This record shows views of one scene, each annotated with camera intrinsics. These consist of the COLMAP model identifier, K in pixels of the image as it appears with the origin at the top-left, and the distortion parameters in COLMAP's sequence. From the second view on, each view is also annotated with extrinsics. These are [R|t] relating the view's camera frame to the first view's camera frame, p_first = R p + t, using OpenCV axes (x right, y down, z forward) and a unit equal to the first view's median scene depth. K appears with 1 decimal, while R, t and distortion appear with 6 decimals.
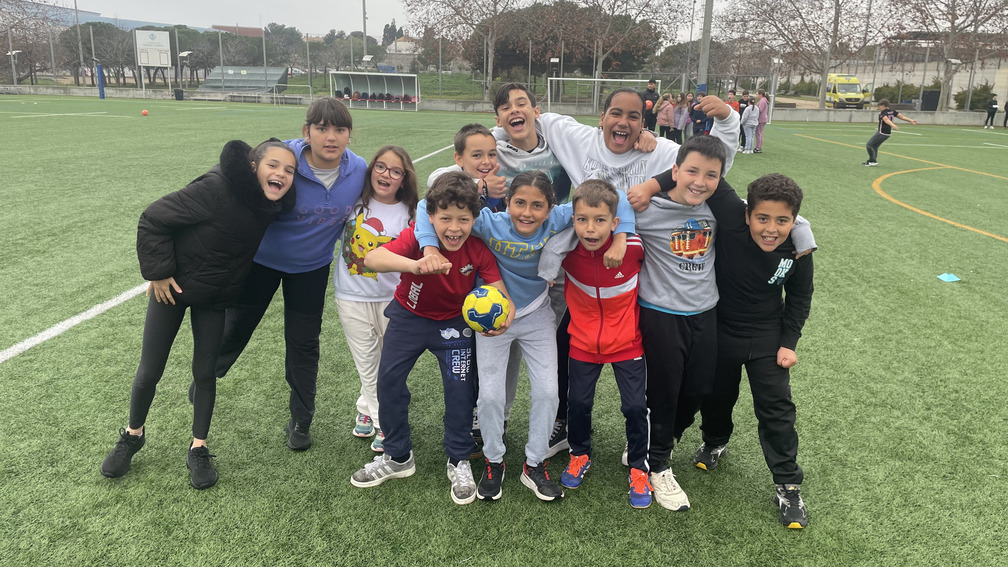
lens RADIAL K [[763.9, 0, 508.0], [0, 763.9, 284.7], [0, 0, 1]] dist [0.038389, -0.028910]
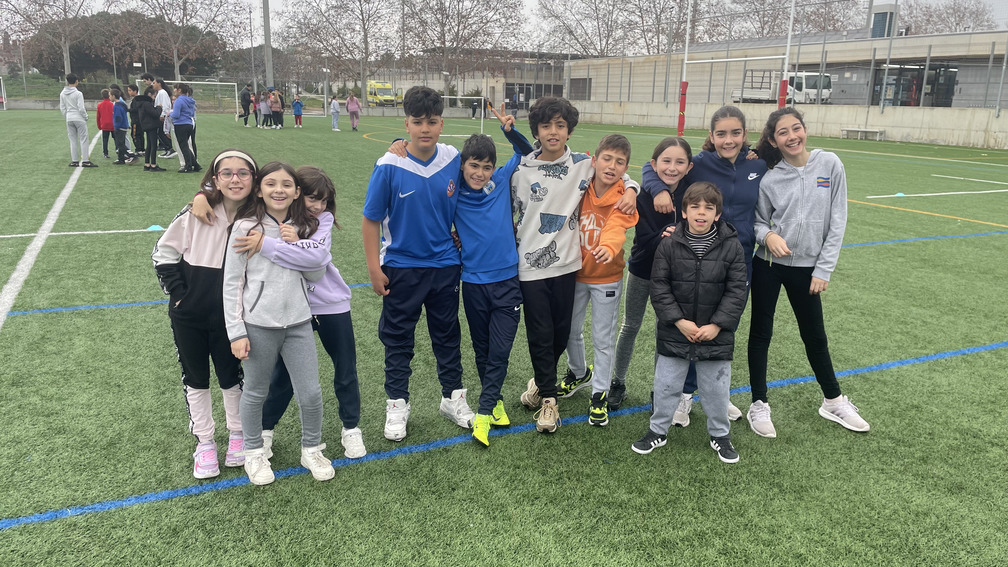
lens RADIAL K [[763.9, 0, 510.1], [0, 763.9, 286.4], [0, 0, 1]] dist [0.038389, -0.028910]
pose [[0.859872, -0.124049, 0.495209, -0.064860], [0.125523, 0.991624, 0.030444, 0.065526], [-0.494838, 0.035982, 0.868240, -0.245730]]
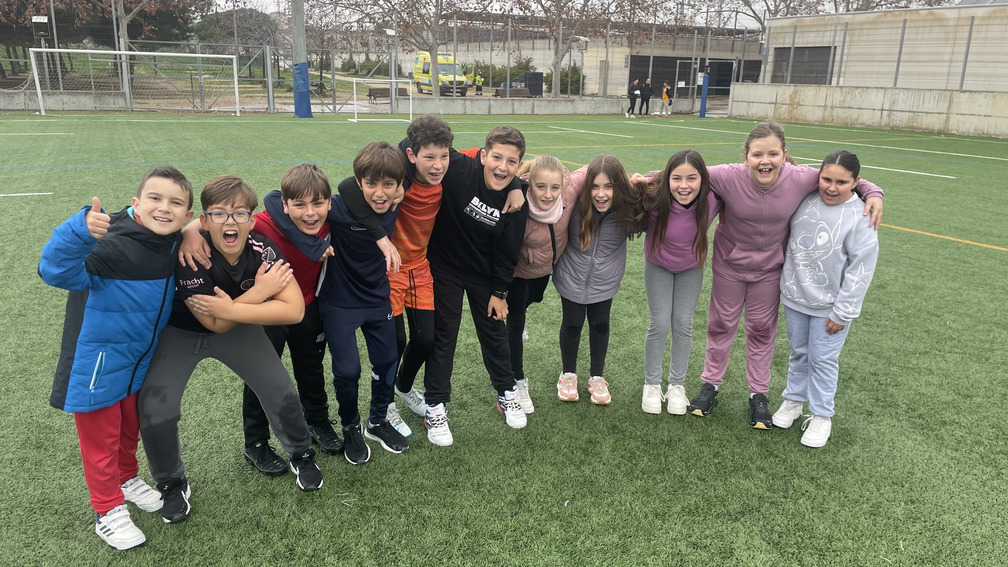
lens RADIAL K [[763.9, 0, 505.2], [0, 763.9, 285.1], [0, 0, 1]] dist [0.038389, -0.028910]
pose [[0.846345, -0.143387, 0.512972, 0.026419], [0.128529, 0.989602, 0.064558, -0.072182], [-0.516895, 0.011294, 0.855974, 0.270480]]
